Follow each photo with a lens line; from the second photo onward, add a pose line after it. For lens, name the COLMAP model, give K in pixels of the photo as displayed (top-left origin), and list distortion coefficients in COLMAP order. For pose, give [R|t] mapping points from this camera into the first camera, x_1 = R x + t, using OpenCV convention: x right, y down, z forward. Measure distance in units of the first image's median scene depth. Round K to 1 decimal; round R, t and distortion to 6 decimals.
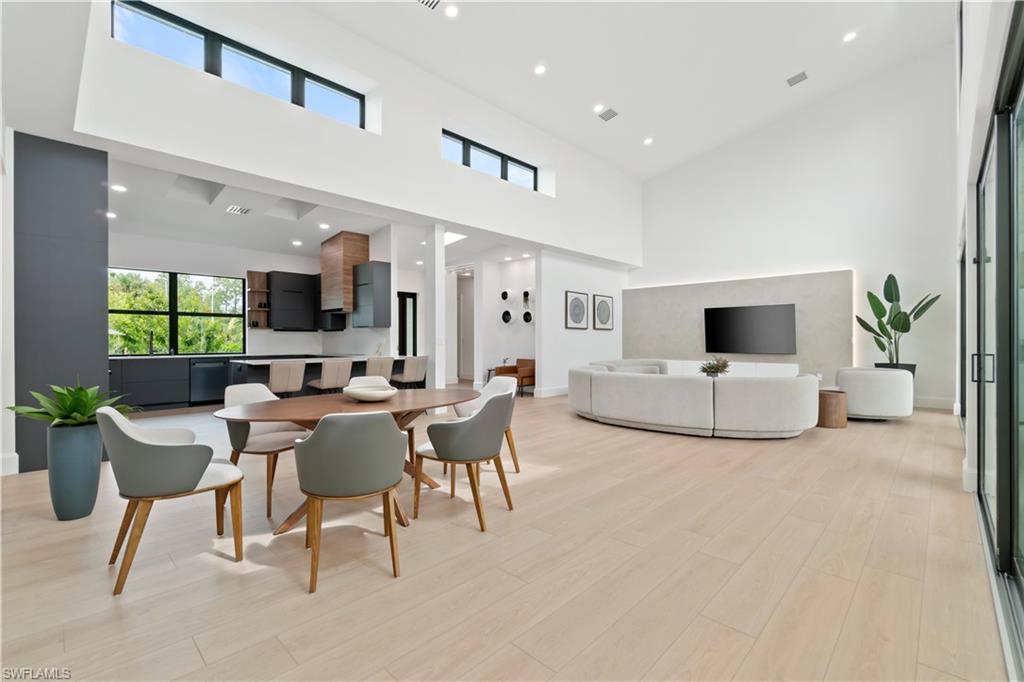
lens RADIAL K [[447.3, 0, 506.8], [0, 447.3, 340.1], [0, 0, 1]] dist [-0.004447, 0.000640]
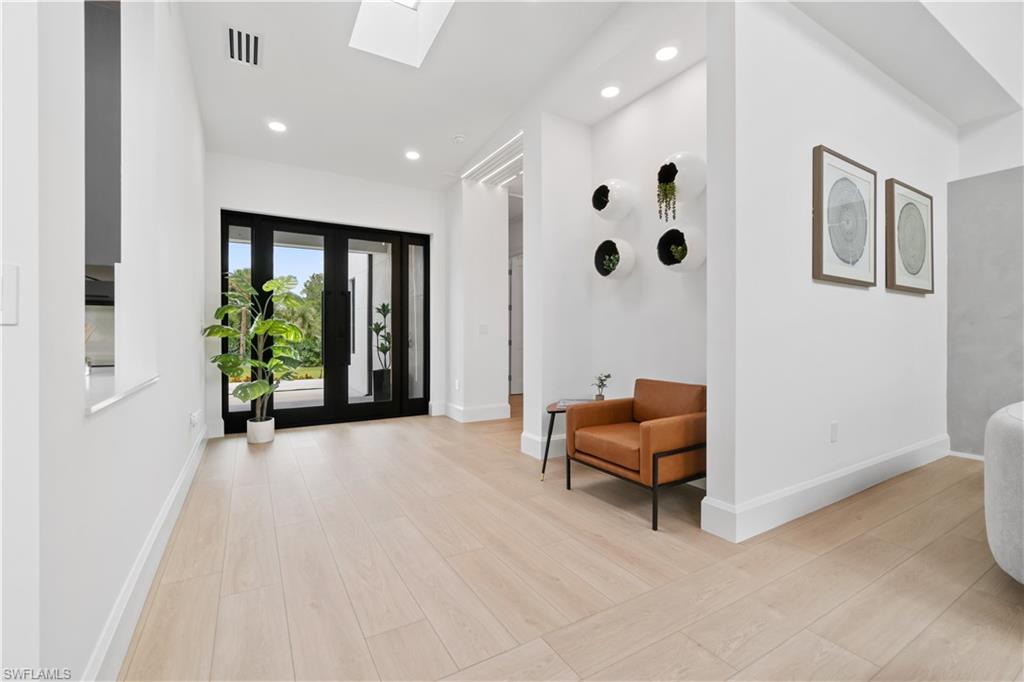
lens RADIAL K [[447.3, 0, 506.8], [0, 447.3, 340.1], [0, 0, 1]] dist [-0.004447, 0.000640]
pose [[0.965651, 0.002468, -0.259830, 0.016960], [0.000095, 0.999951, 0.009850, 0.010437], [0.259842, -0.009537, 0.965604, 0.710414]]
